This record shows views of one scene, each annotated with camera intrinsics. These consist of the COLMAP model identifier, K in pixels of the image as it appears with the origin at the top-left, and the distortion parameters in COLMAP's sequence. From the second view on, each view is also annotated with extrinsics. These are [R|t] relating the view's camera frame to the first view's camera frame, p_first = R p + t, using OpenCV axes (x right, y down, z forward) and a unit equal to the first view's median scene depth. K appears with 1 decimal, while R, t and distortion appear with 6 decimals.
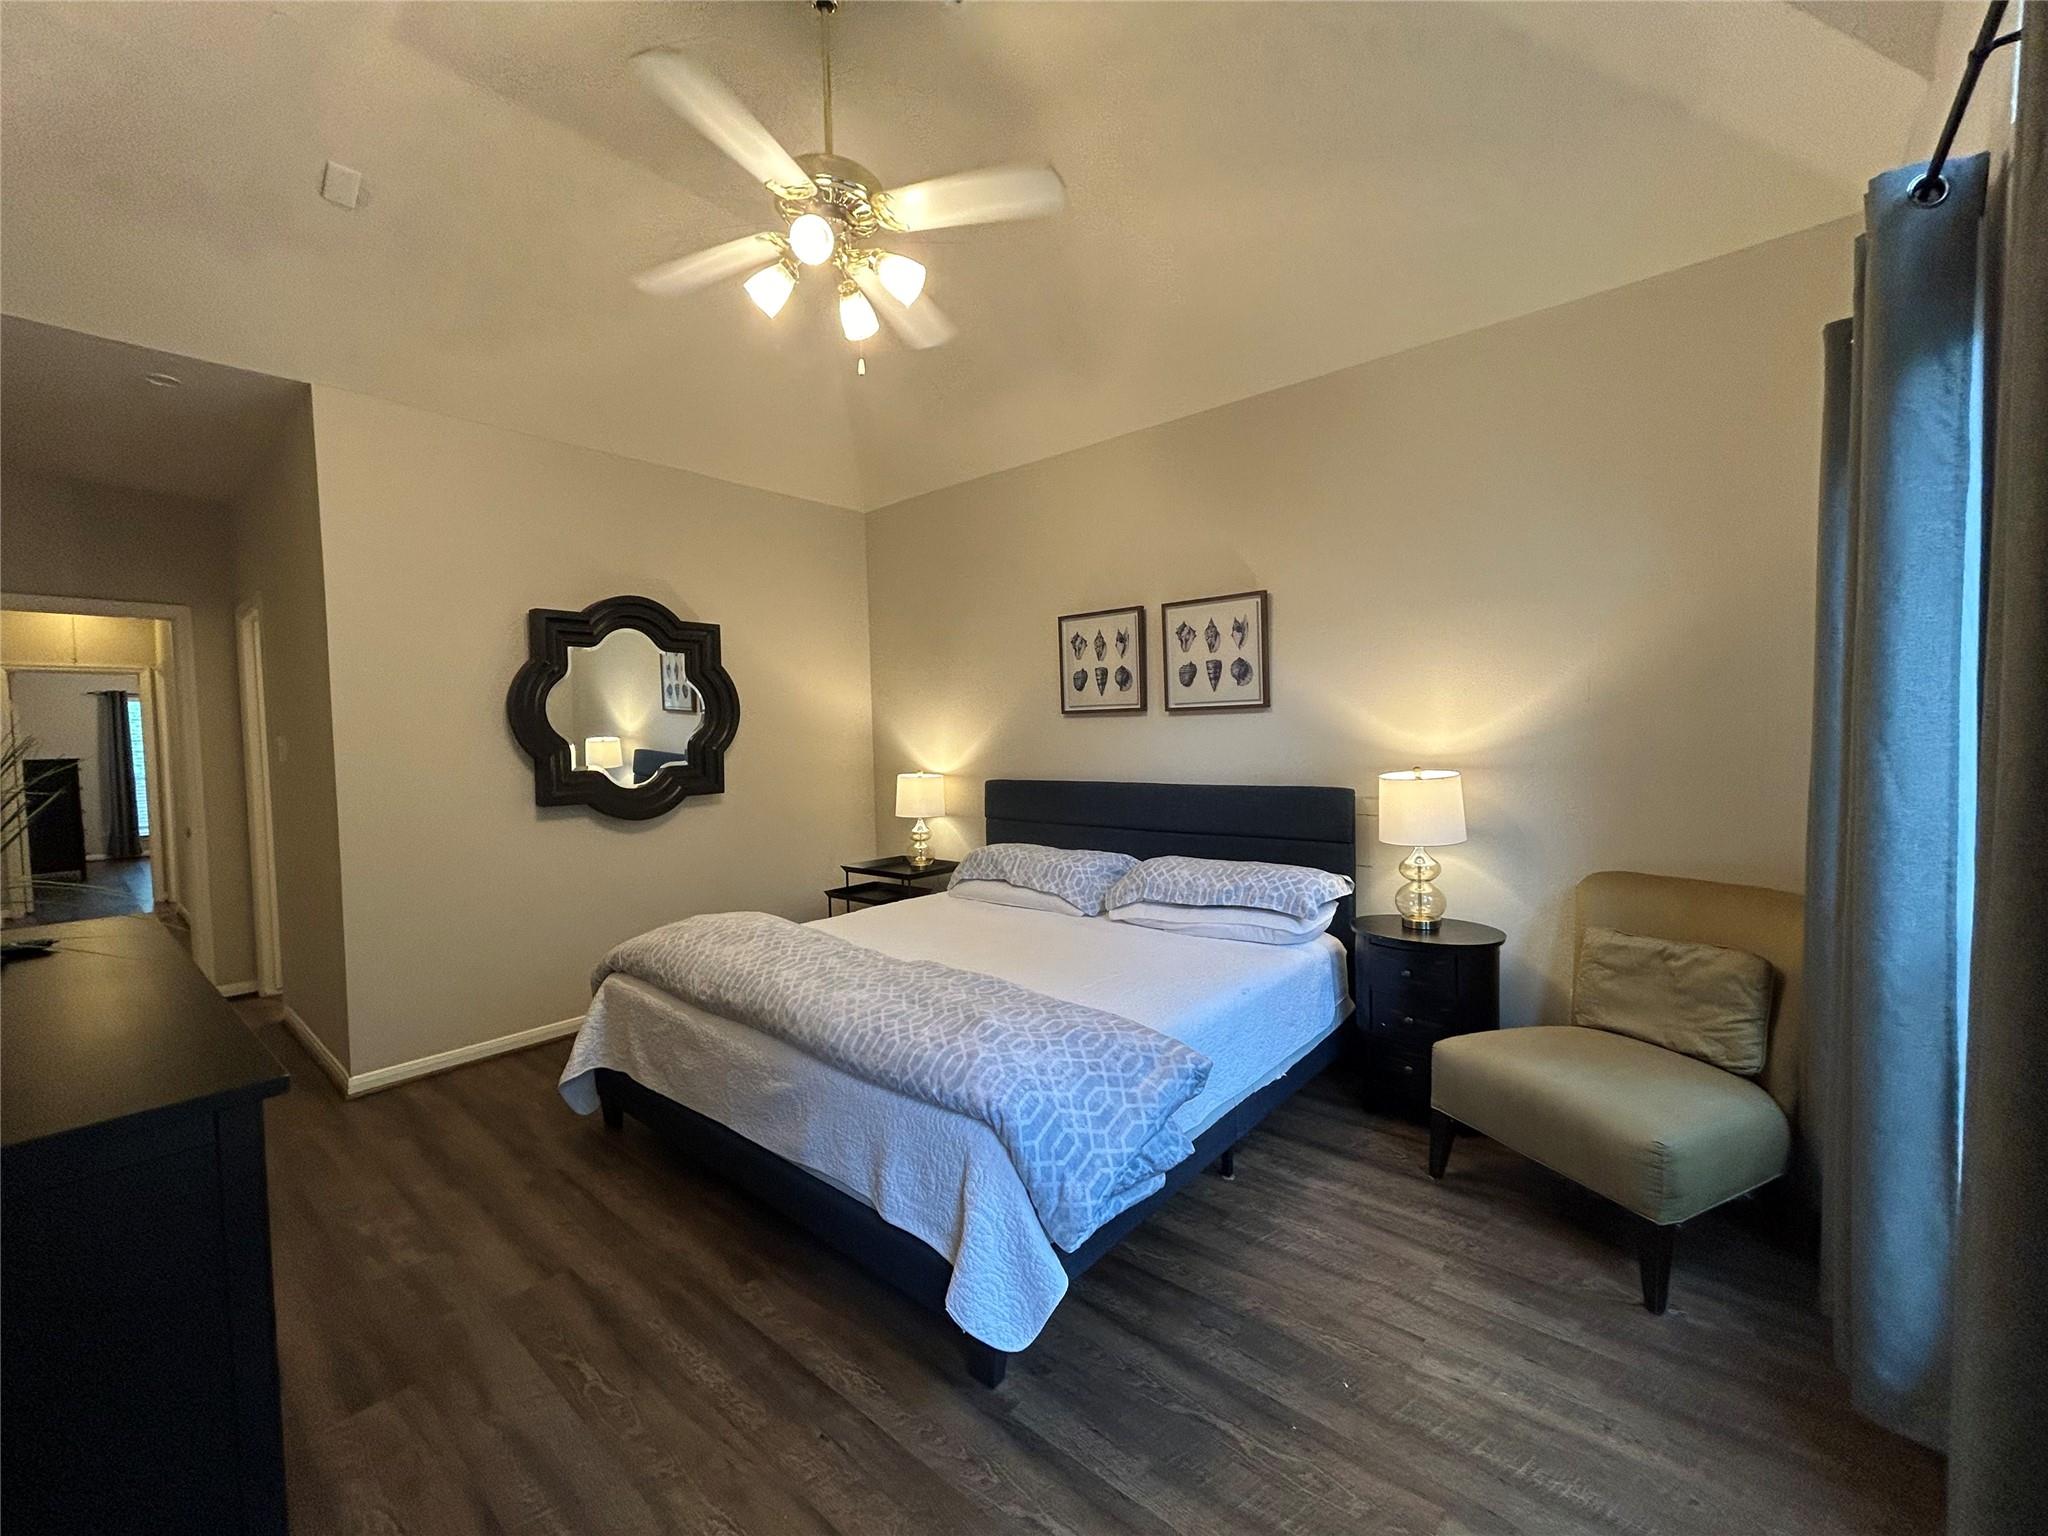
lens RADIAL K [[820.6, 0, 1024.0], [0, 820.6, 768.0], [0, 0, 1]] dist [0.000178, 0.000230]
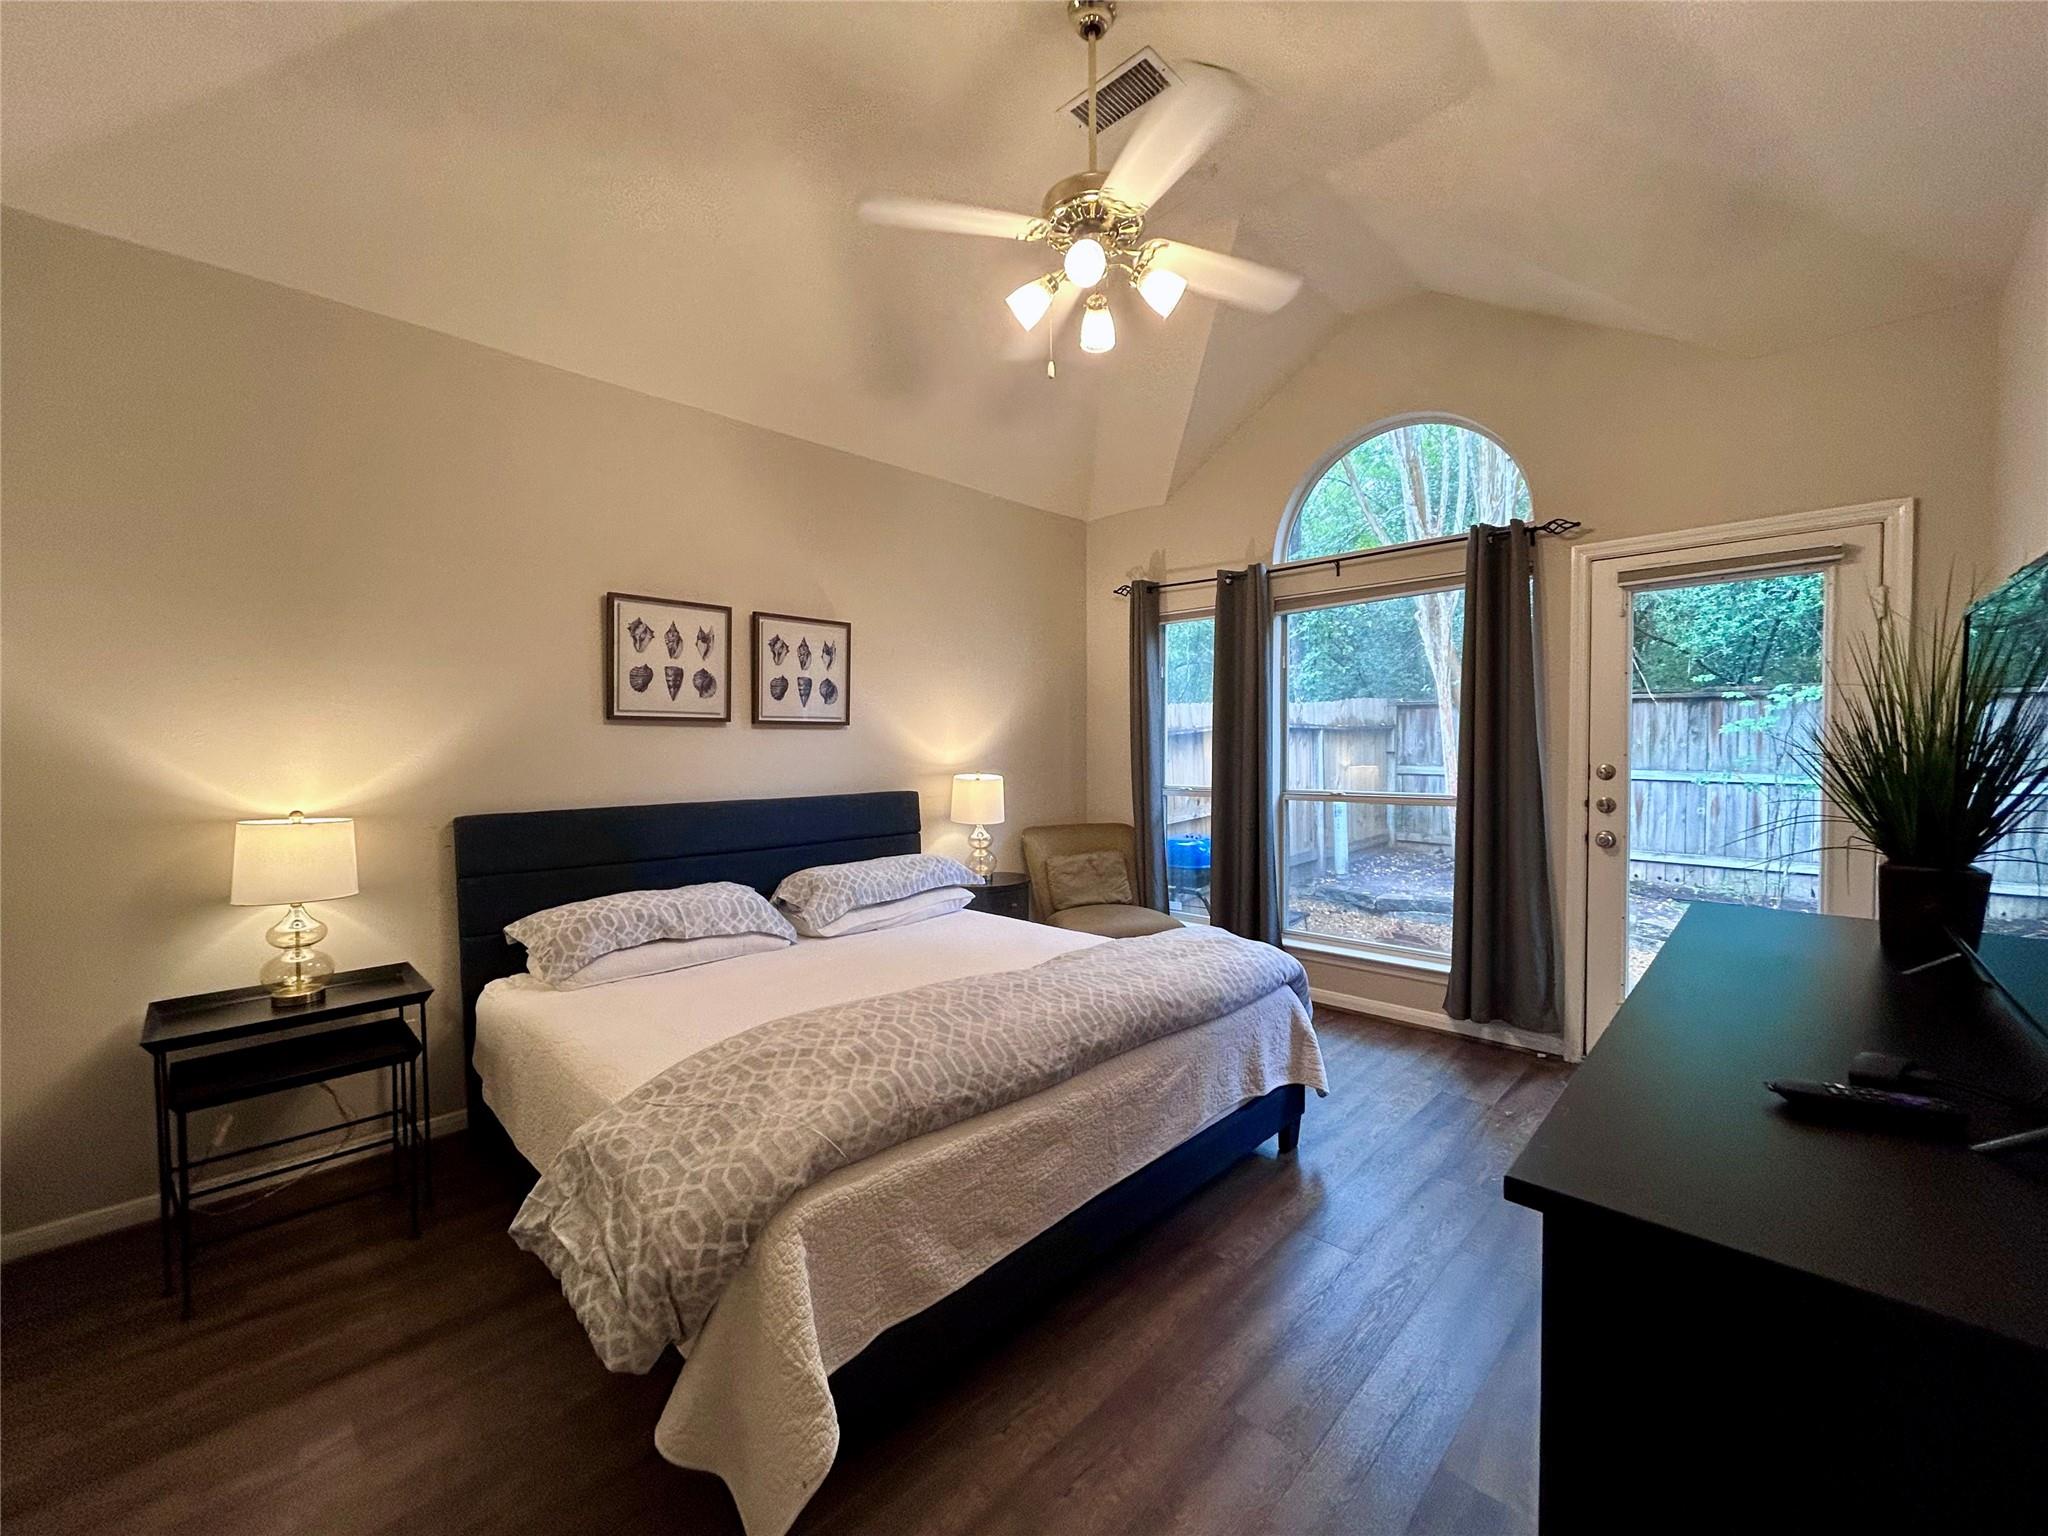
lens RADIAL K [[808.1, 0, 1066.2], [0, 808.1, 765.0], [0, 0, 1]] dist [-0.000241, -0.000028]
pose [[0.045863, -0.012666, 0.998867, -0.775296], [0.034937, 0.999328, 0.011067, -0.019063], [-0.998337, 0.034390, 0.046275, 0.615603]]
